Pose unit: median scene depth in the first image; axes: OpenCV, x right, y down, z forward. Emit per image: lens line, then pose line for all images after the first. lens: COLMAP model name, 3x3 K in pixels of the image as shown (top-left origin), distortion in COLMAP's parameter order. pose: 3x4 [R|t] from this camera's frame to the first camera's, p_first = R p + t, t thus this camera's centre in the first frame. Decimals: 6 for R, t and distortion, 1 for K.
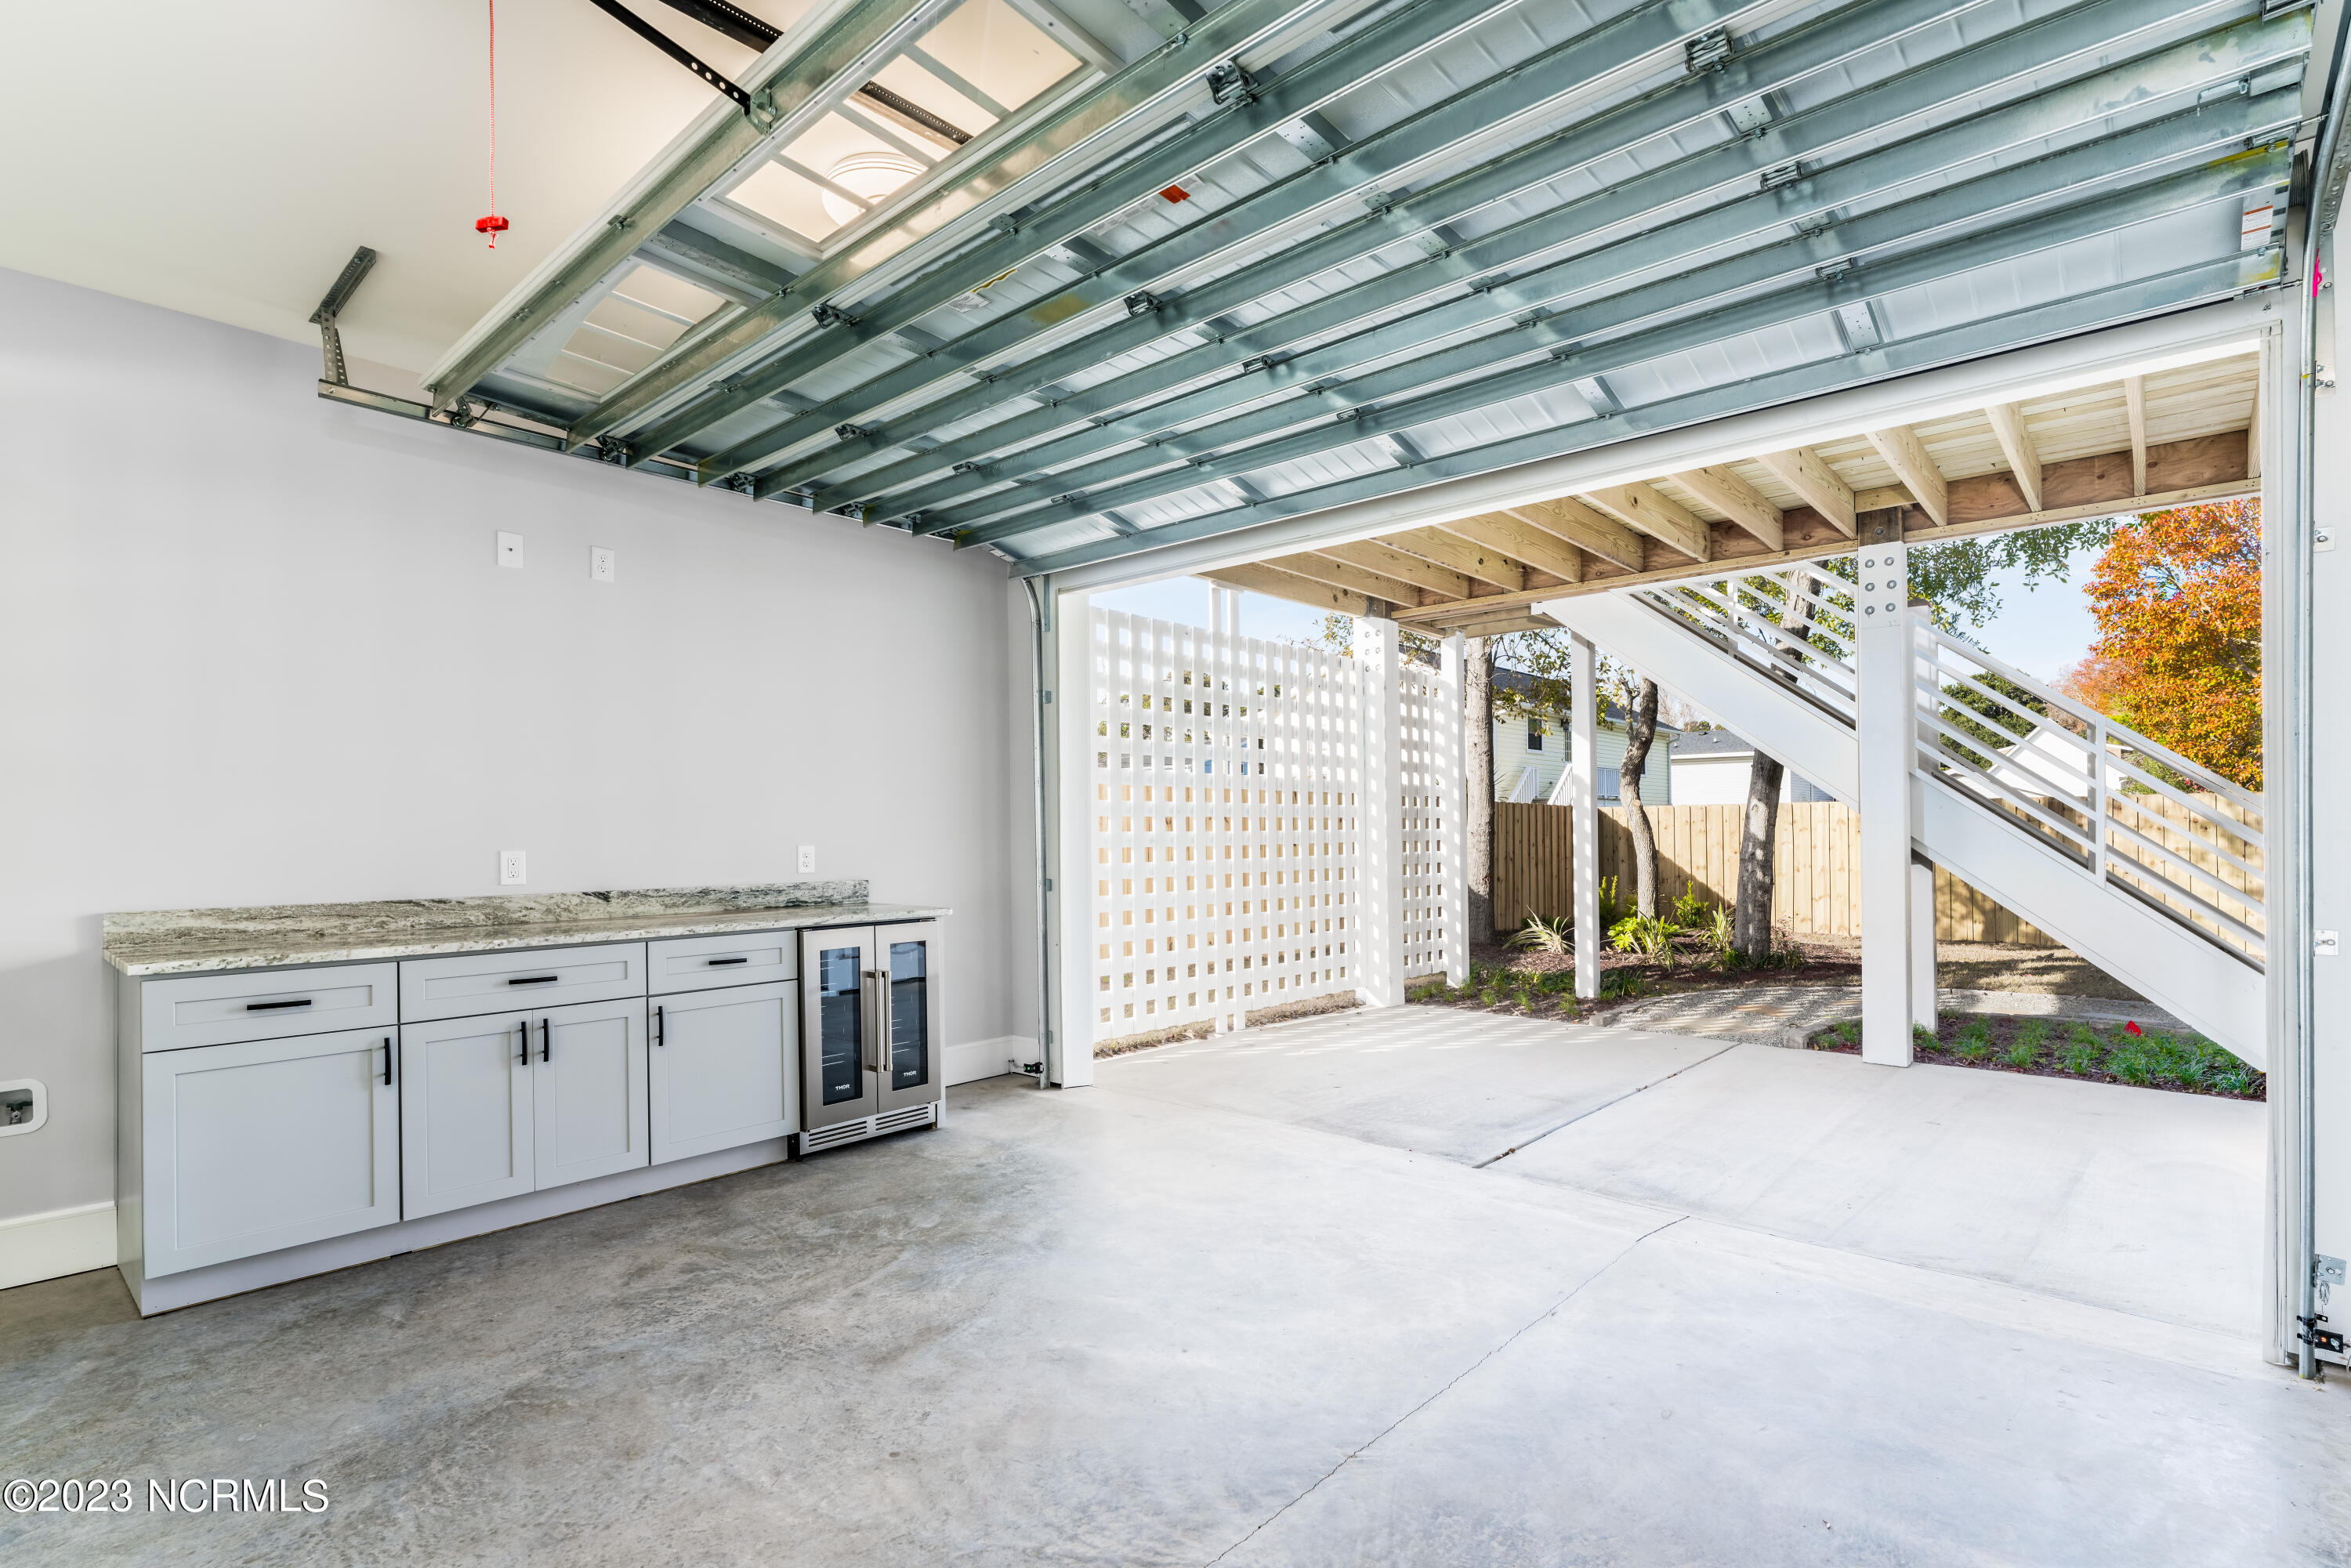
lens RADIAL K [[1087.1, 0, 1177.0], [0, 1087.1, 835.4], [0, 0, 1]] dist [-0.000401, -0.000161]
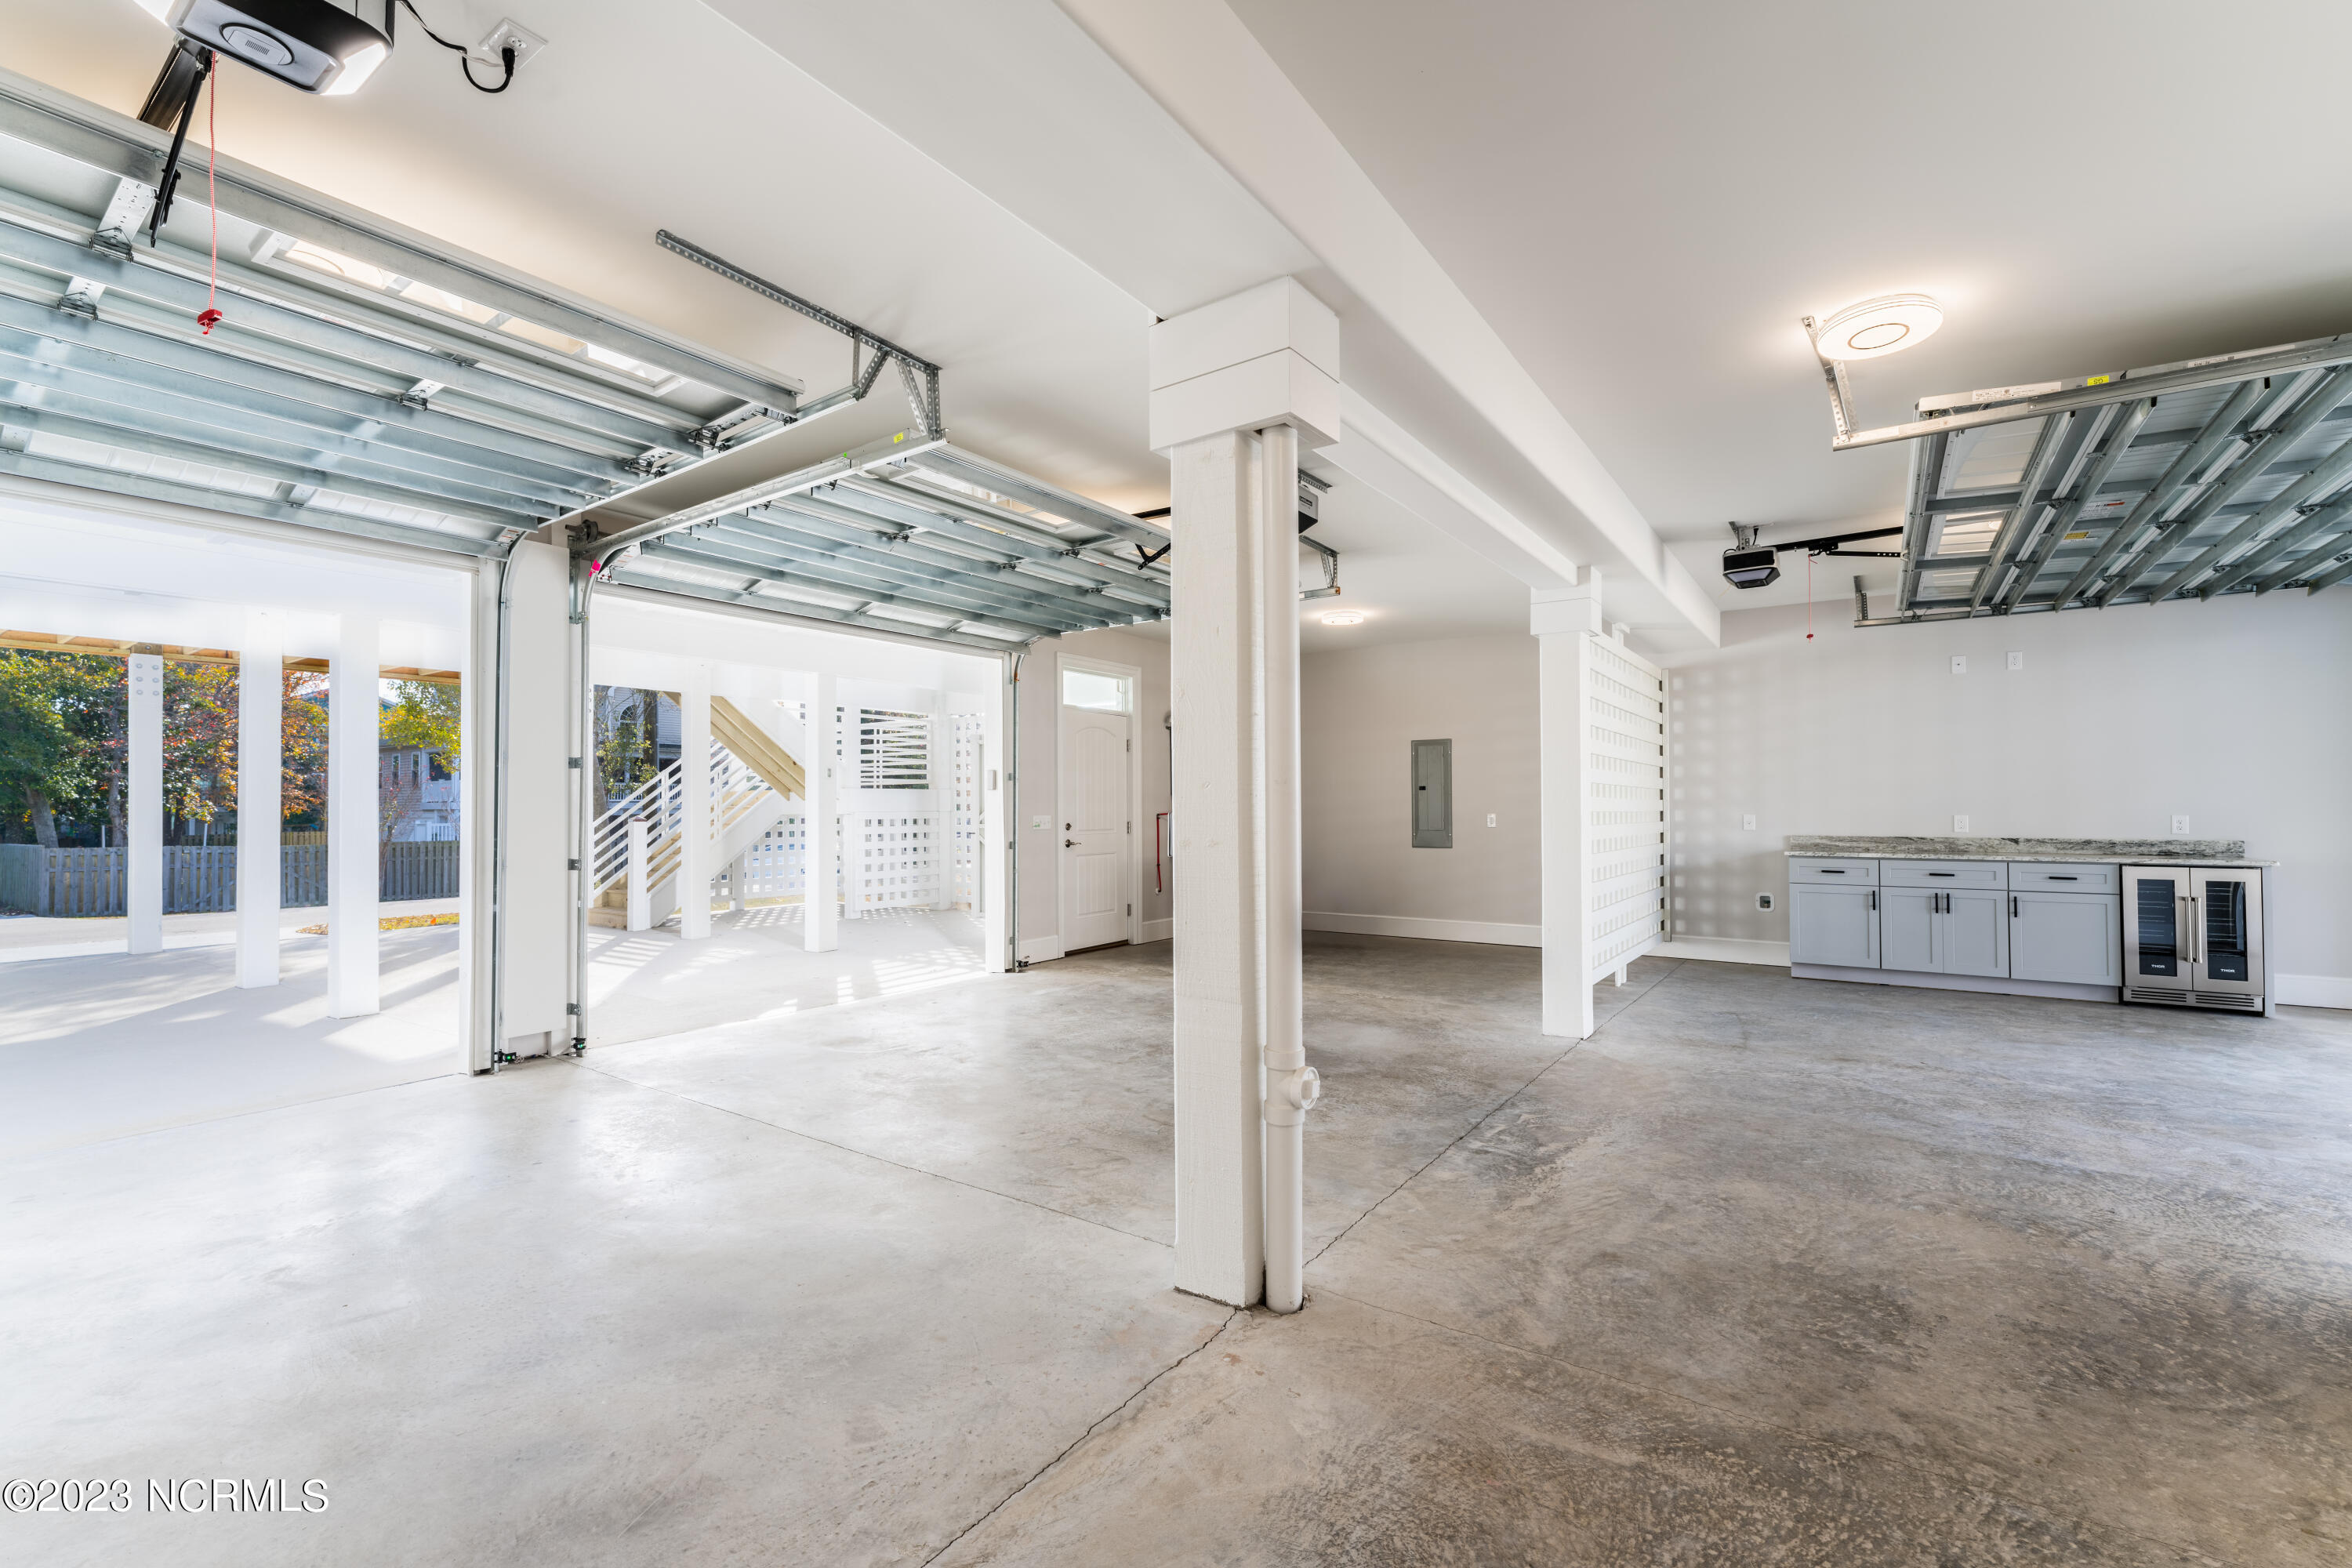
lens RADIAL K [[992.1, 0, 1176.0], [0, 992.1, 784.0], [0, 0, 1]] dist [-0.000377, -0.000096]
pose [[0.104751, -0.015722, -0.994374, 1.043043], [-0.001900, 0.999870, -0.016009, -0.011074], [0.994497, 0.003566, 0.104708, -0.620965]]
